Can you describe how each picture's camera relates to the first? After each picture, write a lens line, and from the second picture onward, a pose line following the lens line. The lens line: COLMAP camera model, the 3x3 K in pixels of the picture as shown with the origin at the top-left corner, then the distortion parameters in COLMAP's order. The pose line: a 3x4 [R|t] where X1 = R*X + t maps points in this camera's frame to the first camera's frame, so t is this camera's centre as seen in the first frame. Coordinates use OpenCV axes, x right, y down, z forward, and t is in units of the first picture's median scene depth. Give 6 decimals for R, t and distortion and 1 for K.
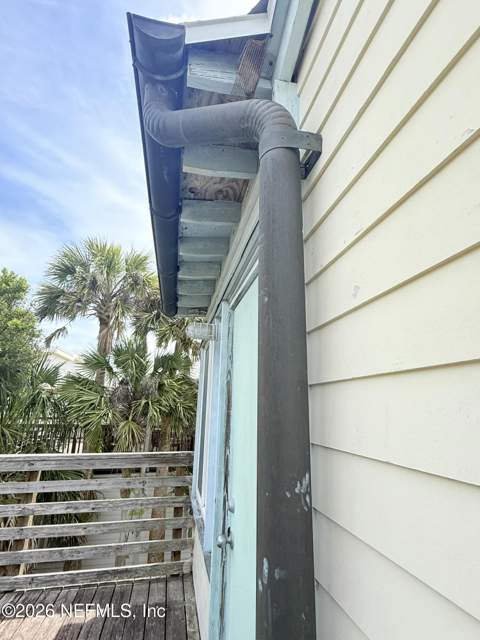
lens RADIAL K [[315.1, 0, 241.5], [0, 315.1, 318.4], [0, 0, 1]] dist [0.002580, 0.000105]
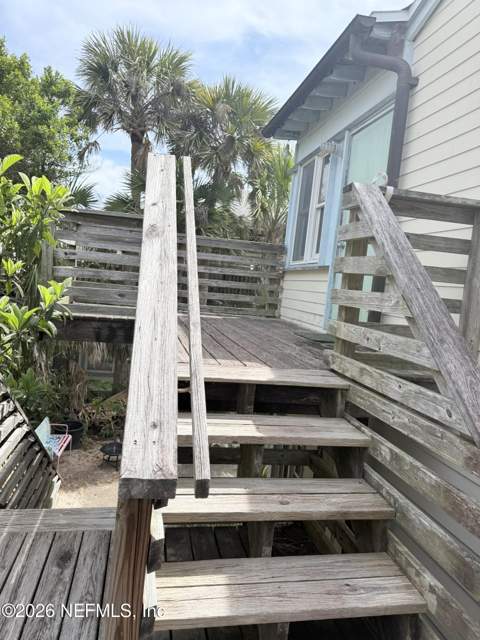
lens RADIAL K [[450.2, 0, 236.8], [0, 450.2, 319.9], [0, 0, 1]] dist [-0.003818, -0.002990]
pose [[0.996608, 0.081652, -0.010266, -0.115252], [-0.072665, 0.931669, 0.355968, 0.016930], [0.038630, -0.354015, 0.934442, -0.359571]]
